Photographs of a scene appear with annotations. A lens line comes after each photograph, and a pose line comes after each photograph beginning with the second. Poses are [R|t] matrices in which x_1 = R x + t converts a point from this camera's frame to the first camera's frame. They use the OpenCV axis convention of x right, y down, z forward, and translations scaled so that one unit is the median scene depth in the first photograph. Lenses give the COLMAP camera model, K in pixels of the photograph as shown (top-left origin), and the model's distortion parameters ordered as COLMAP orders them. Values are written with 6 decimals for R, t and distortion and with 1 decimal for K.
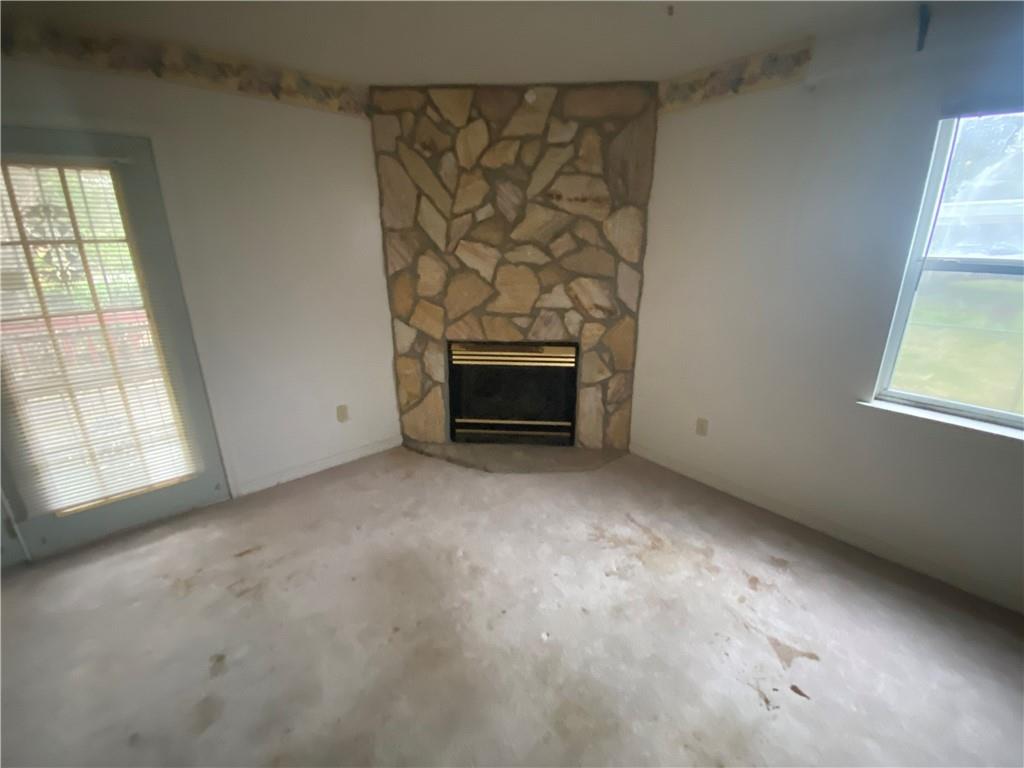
lens RADIAL K [[406.8, 0, 512.0], [0, 406.8, 384.0], [0, 0, 1]] dist [0.000501, -0.000108]
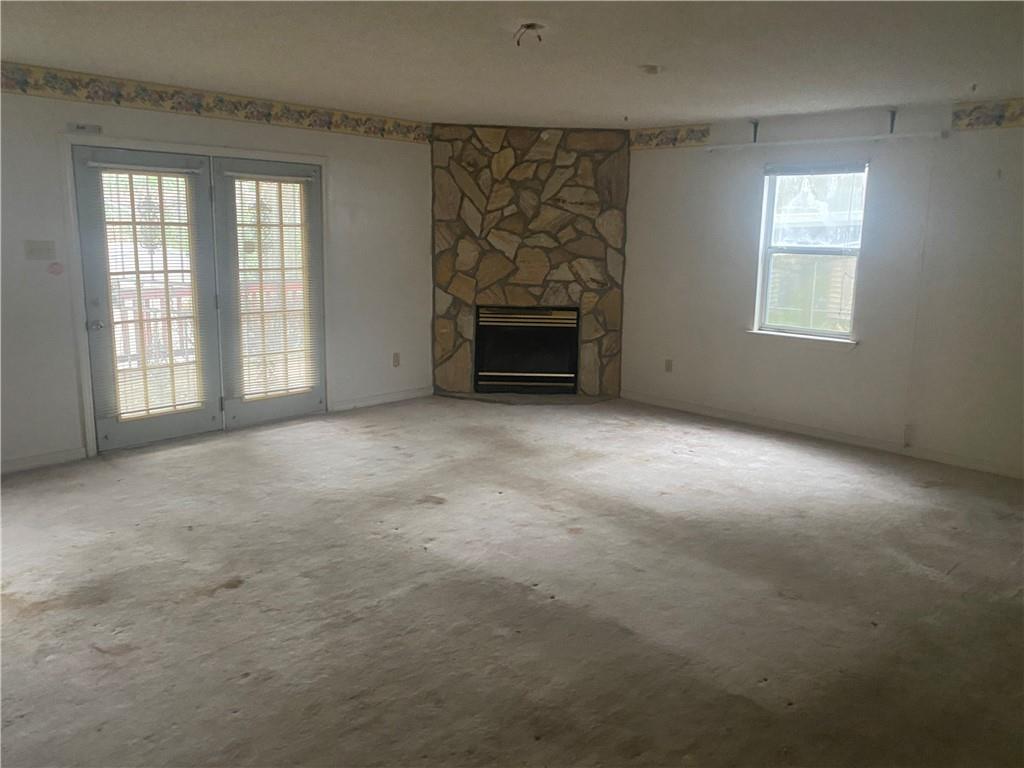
lens RADIAL K [[787.7, 0, 512.0], [0, 787.7, 384.0], [0, 0, 1]] dist [0.054368, -0.086951]
pose [[0.992852, 0.000017, 0.119350, -0.365212], [0.015613, 0.991388, -0.130020, 0.485375], [-0.118324, 0.130954, 0.984302, -1.482843]]
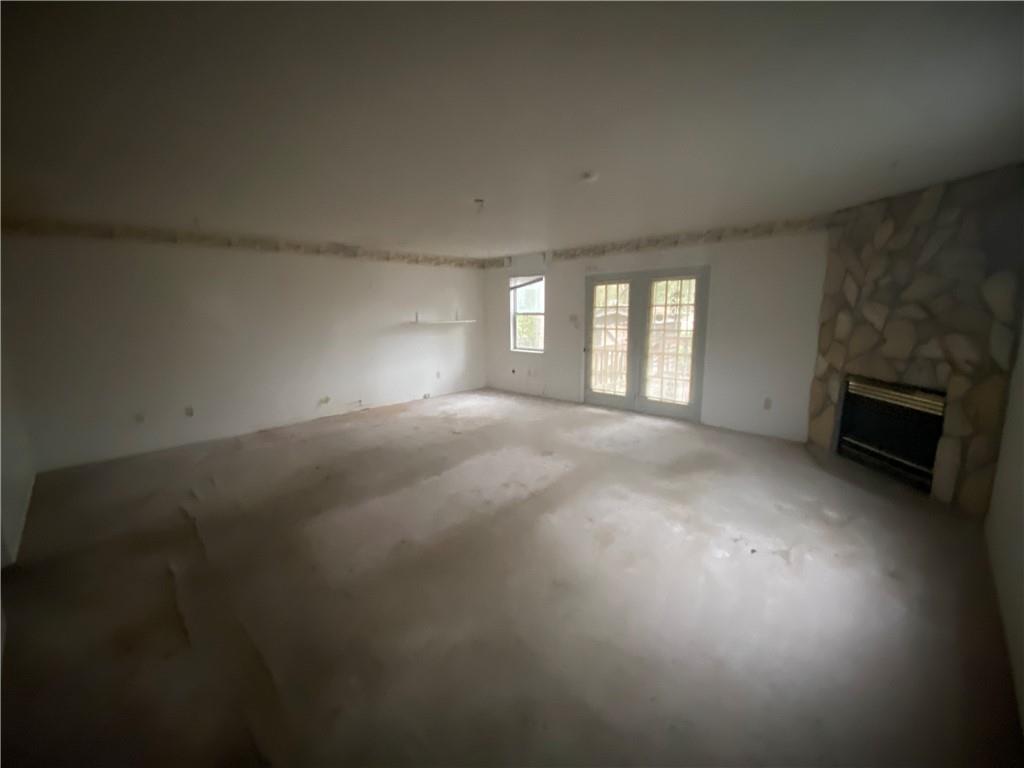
lens RADIAL K [[424.9, 0, 512.0], [0, 424.9, 384.0], [0, 0, 1]] dist [-0.000982, -0.000181]
pose [[0.083553, 0.178308, -0.980421, 1.207117], [-0.301033, 0.942411, 0.145741, 0.058560], [0.949946, 0.282962, 0.132418, -0.238011]]
